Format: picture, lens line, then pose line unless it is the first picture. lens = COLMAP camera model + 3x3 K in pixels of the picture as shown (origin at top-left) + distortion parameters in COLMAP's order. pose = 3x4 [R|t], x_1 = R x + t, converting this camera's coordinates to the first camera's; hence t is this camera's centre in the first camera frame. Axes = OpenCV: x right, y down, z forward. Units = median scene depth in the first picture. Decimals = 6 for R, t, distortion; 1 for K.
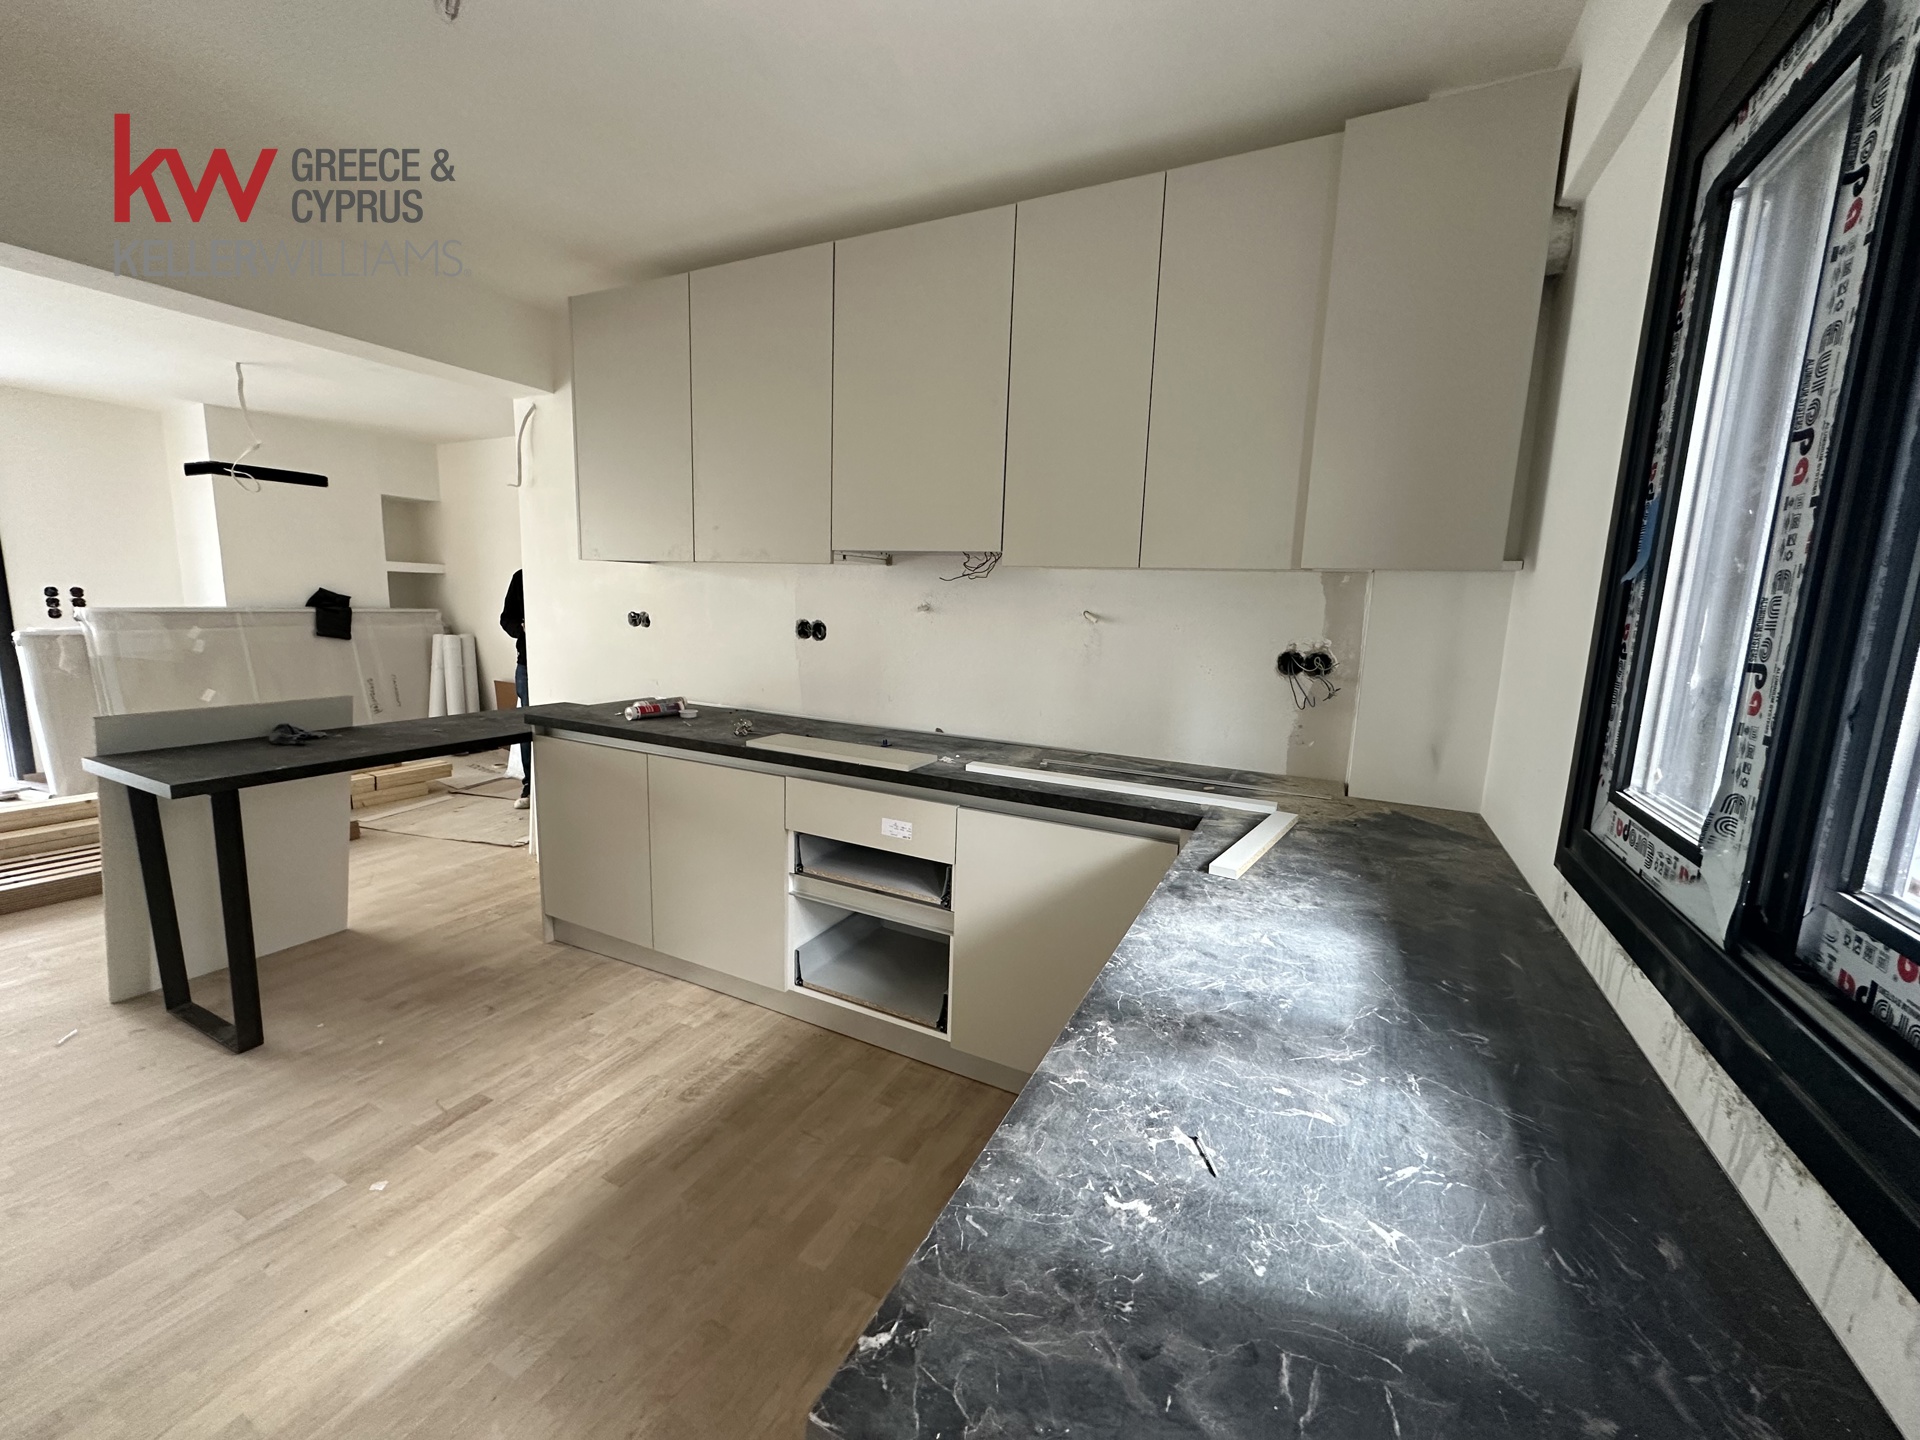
lens RADIAL K [[761.5, 0, 964.4], [0, 761.5, 712.3], [0, 0, 1]] dist [-0.001730, 0.000145]
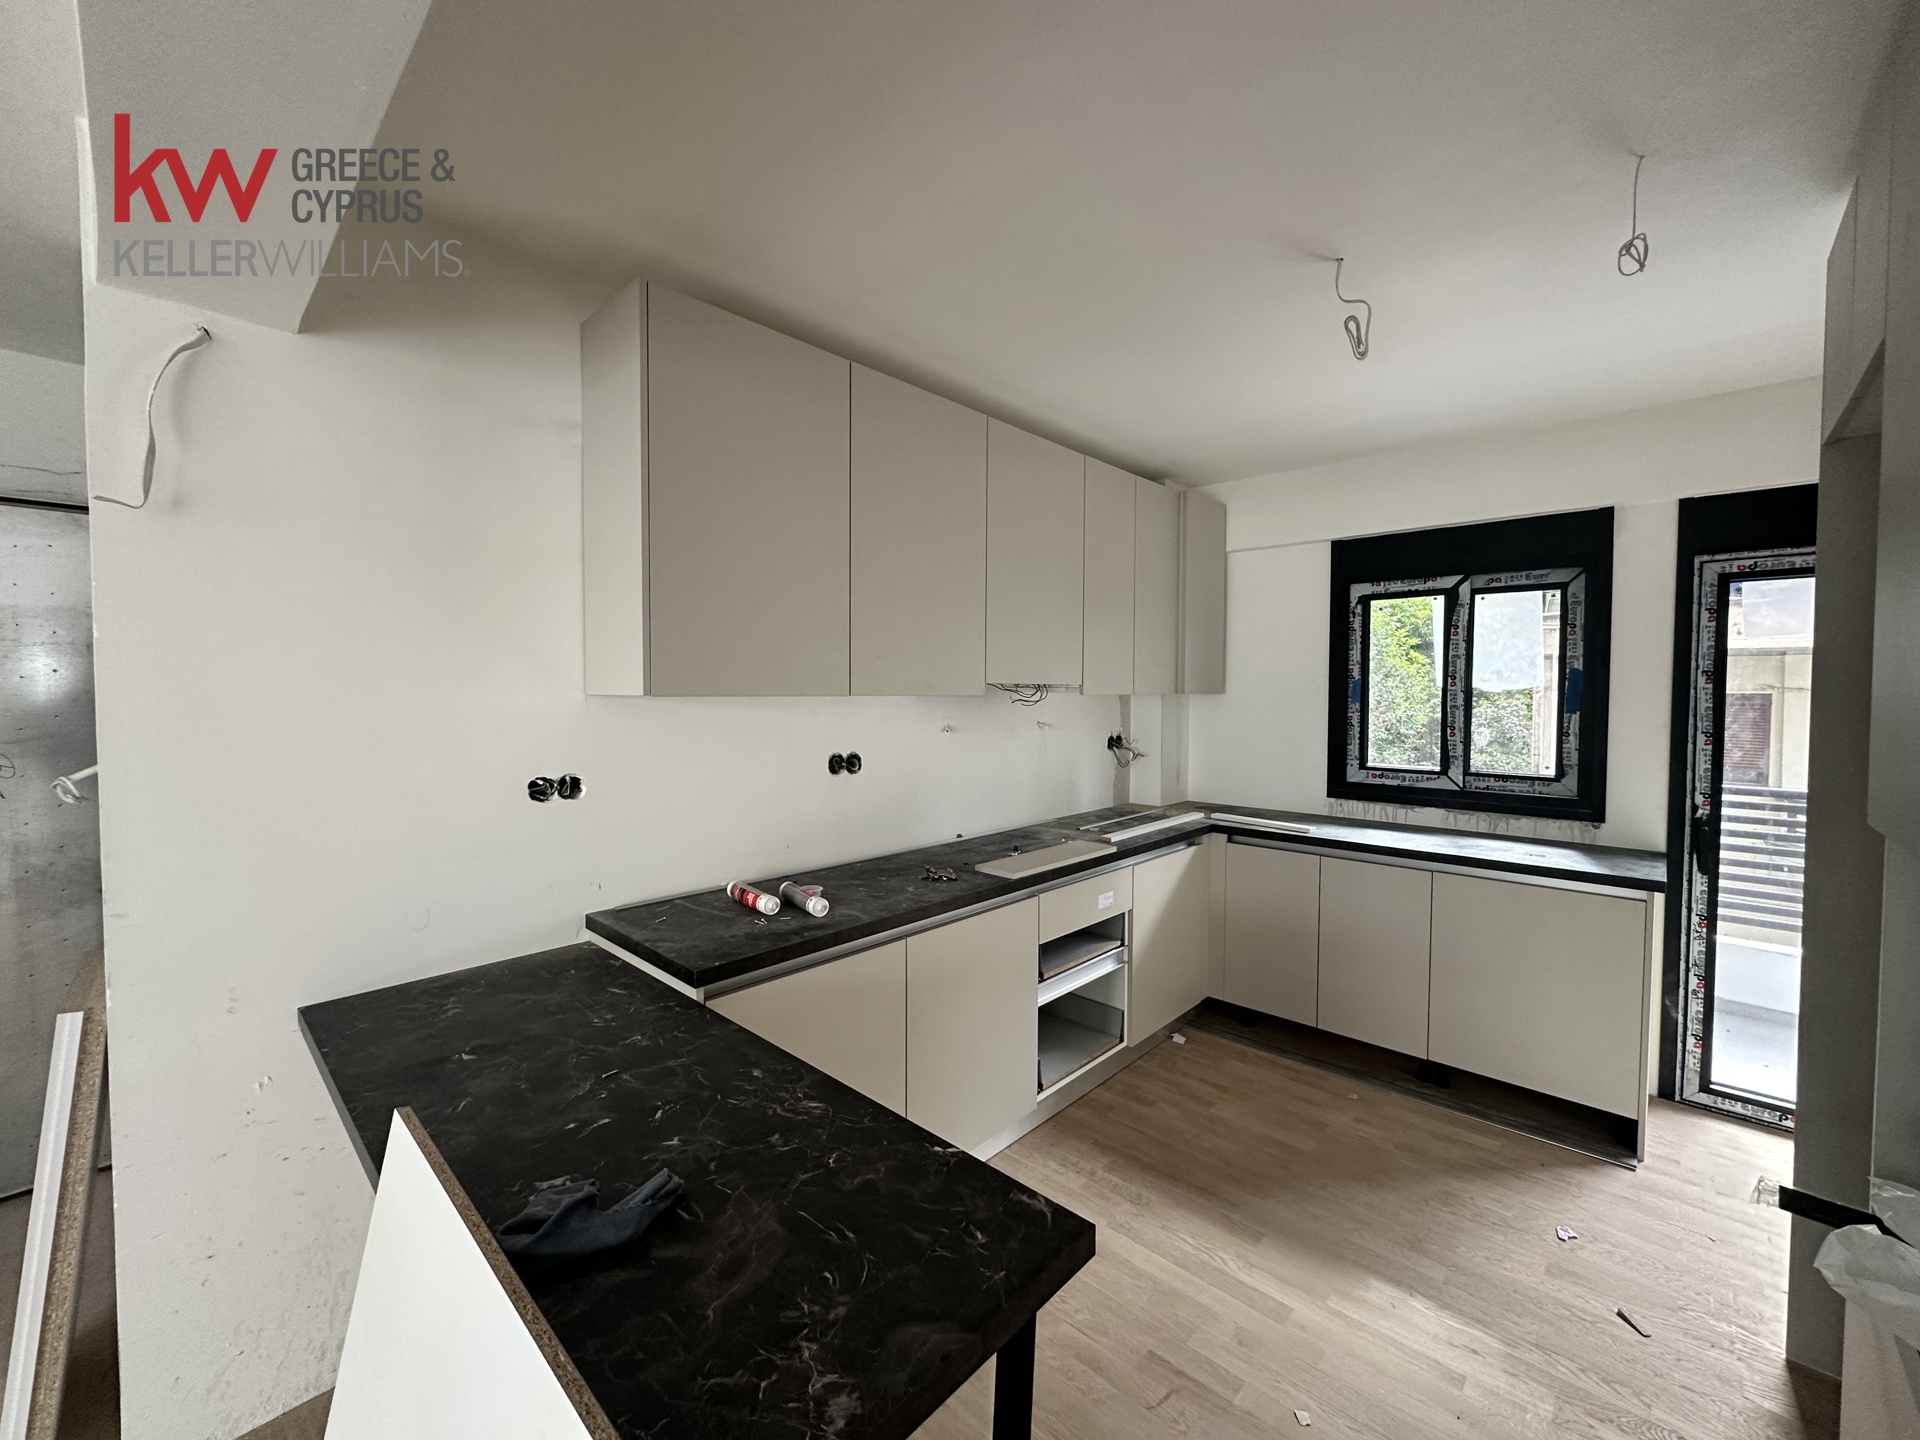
lens RADIAL K [[761.5, 0, 952.3], [0, 761.5, 717.1], [0, 0, 1]] dist [-0.001730, 0.000145]
pose [[0.283484, -0.068063, 0.956559, -1.312137], [0.147691, 0.988676, 0.026579, -0.216101], [-0.947536, 0.133740, 0.290326, 0.793106]]
